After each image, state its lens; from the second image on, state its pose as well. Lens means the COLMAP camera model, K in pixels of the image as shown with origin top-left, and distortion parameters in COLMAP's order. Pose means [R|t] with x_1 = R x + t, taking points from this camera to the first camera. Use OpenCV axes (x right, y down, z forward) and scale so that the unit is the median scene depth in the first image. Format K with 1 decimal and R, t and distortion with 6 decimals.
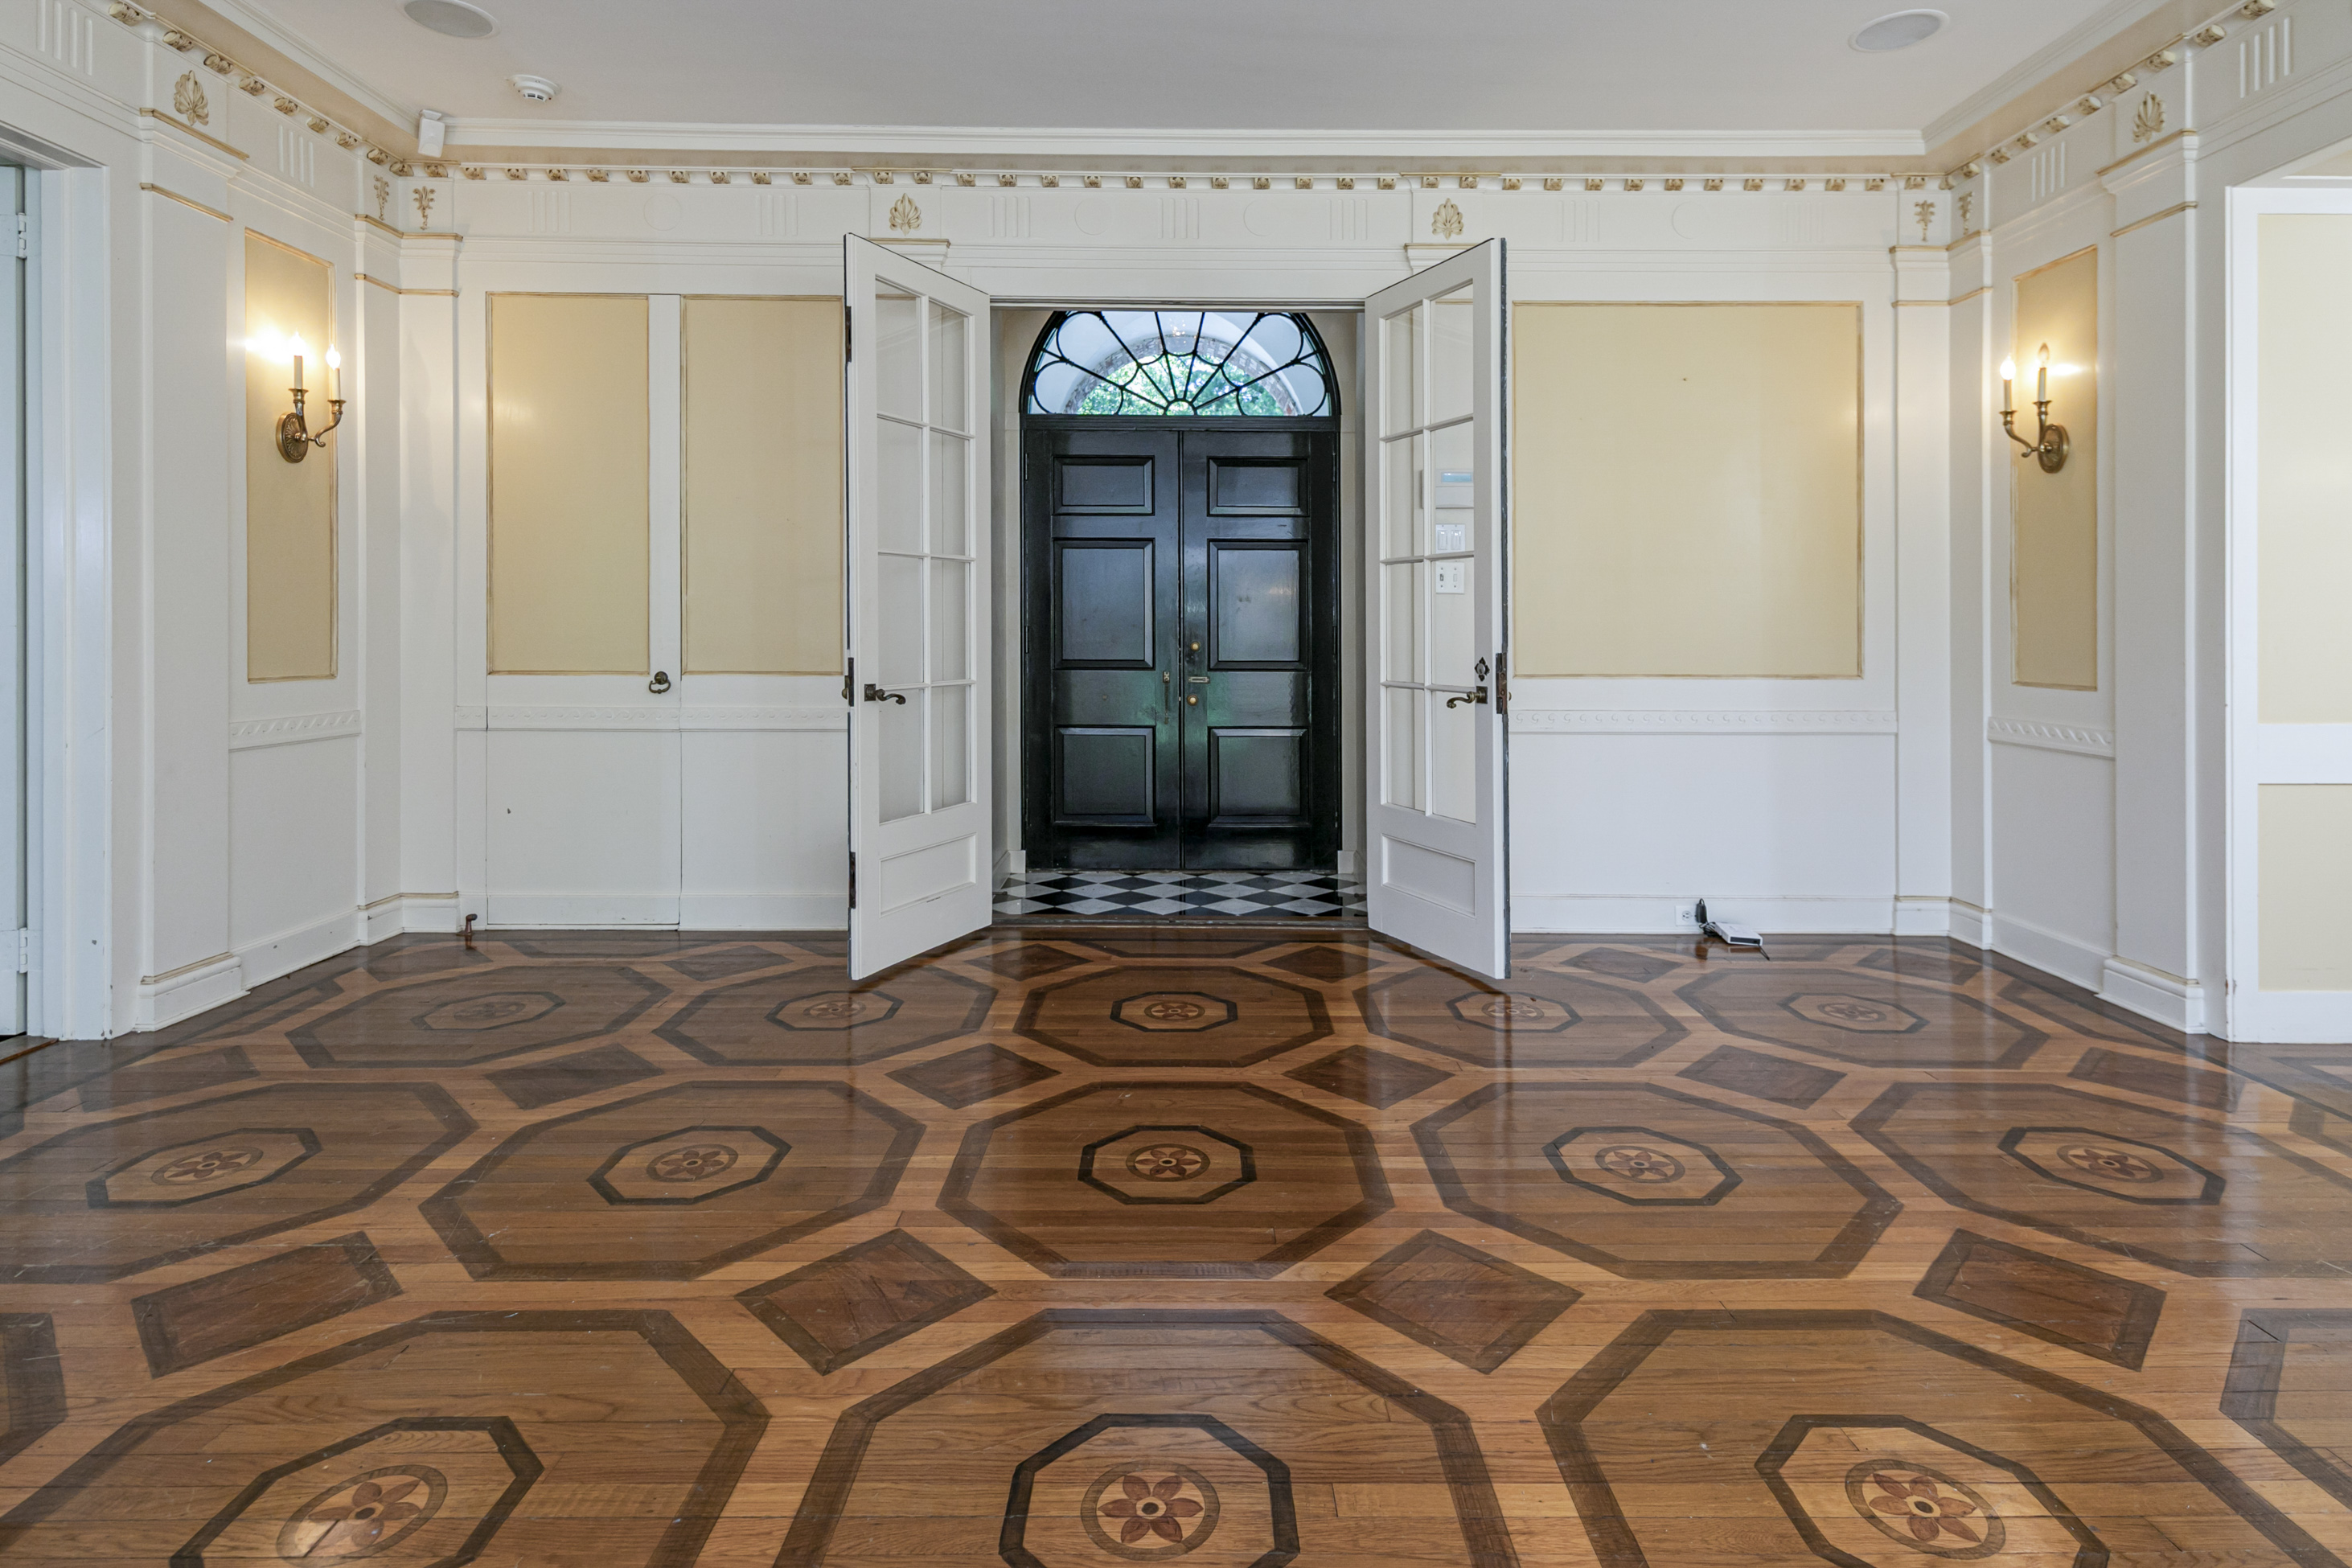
lens RADIAL K [[1179.1, 0, 1201.4], [0, 1179.1, 676.7], [0, 0, 1]] dist [0.002686, 0.000526]
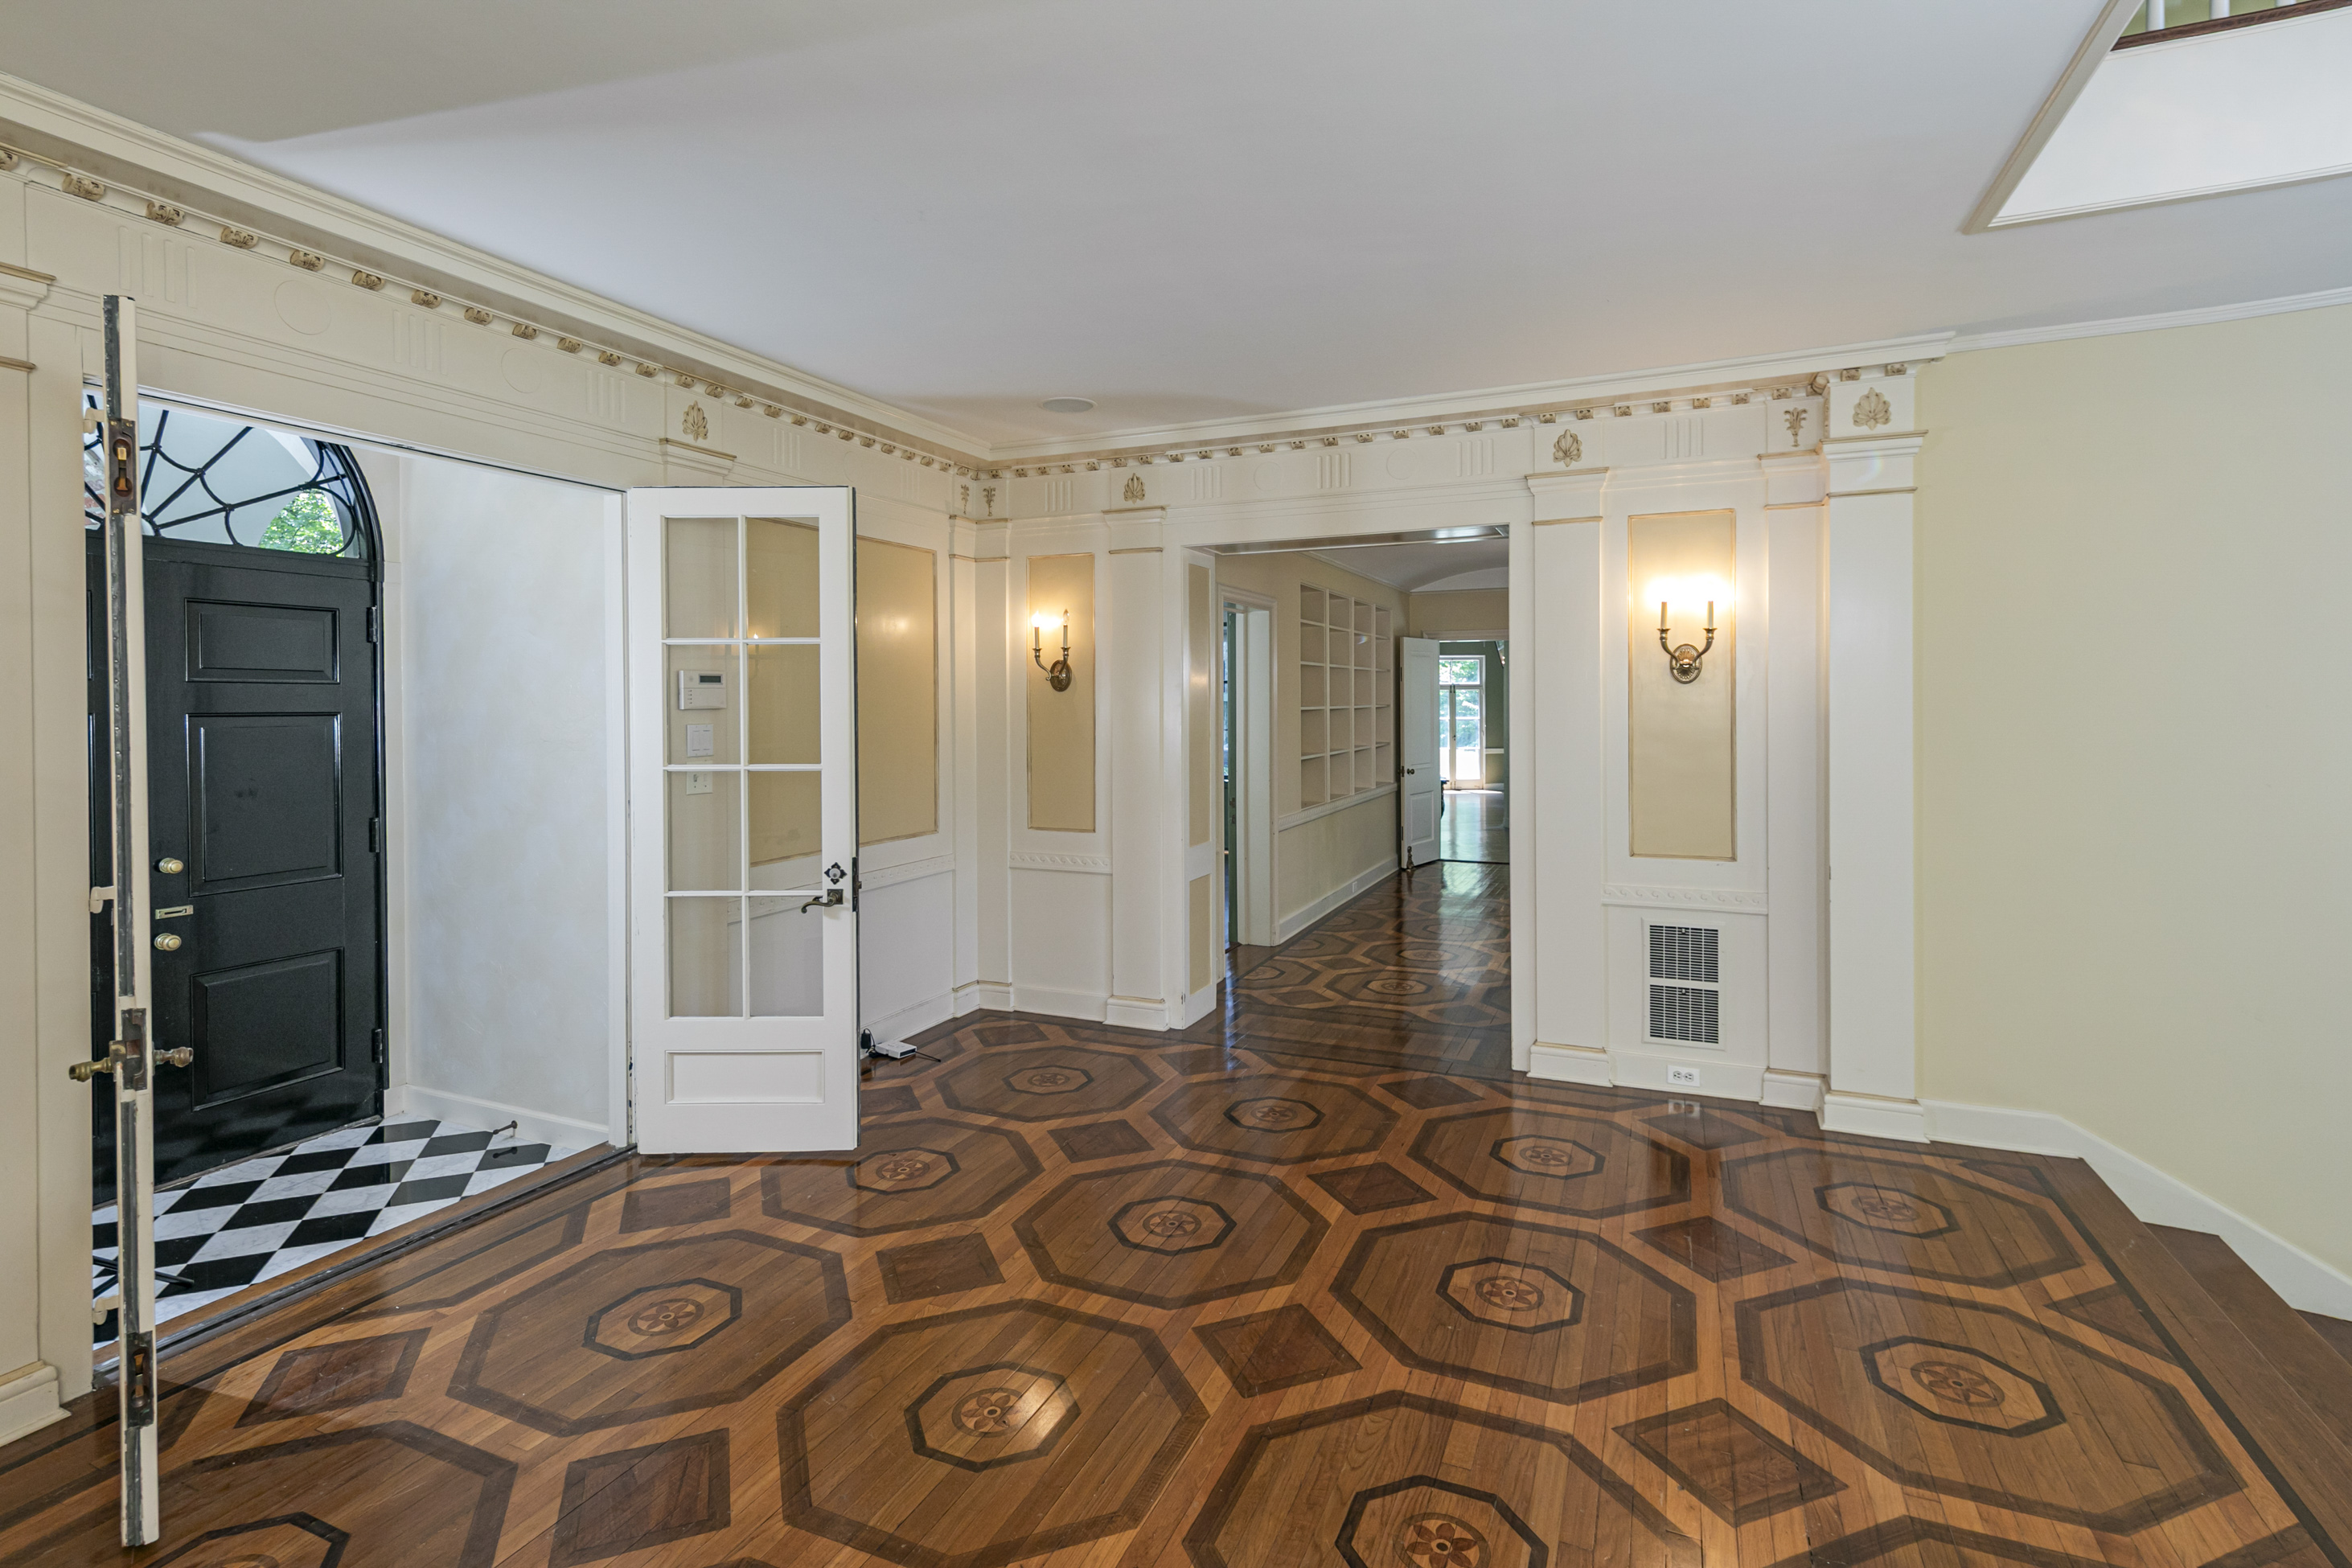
lens RADIAL K [[1125.3, 0, 1155.2], [0, 1125.3, 758.5], [0, 0, 1]] dist [0.015176, 0.000285]
pose [[0.422435, -0.047129, 0.905167, -0.580291], [0.046337, 0.998464, 0.030361, -0.131455], [-0.905208, 0.029117, 0.423970, 0.289841]]
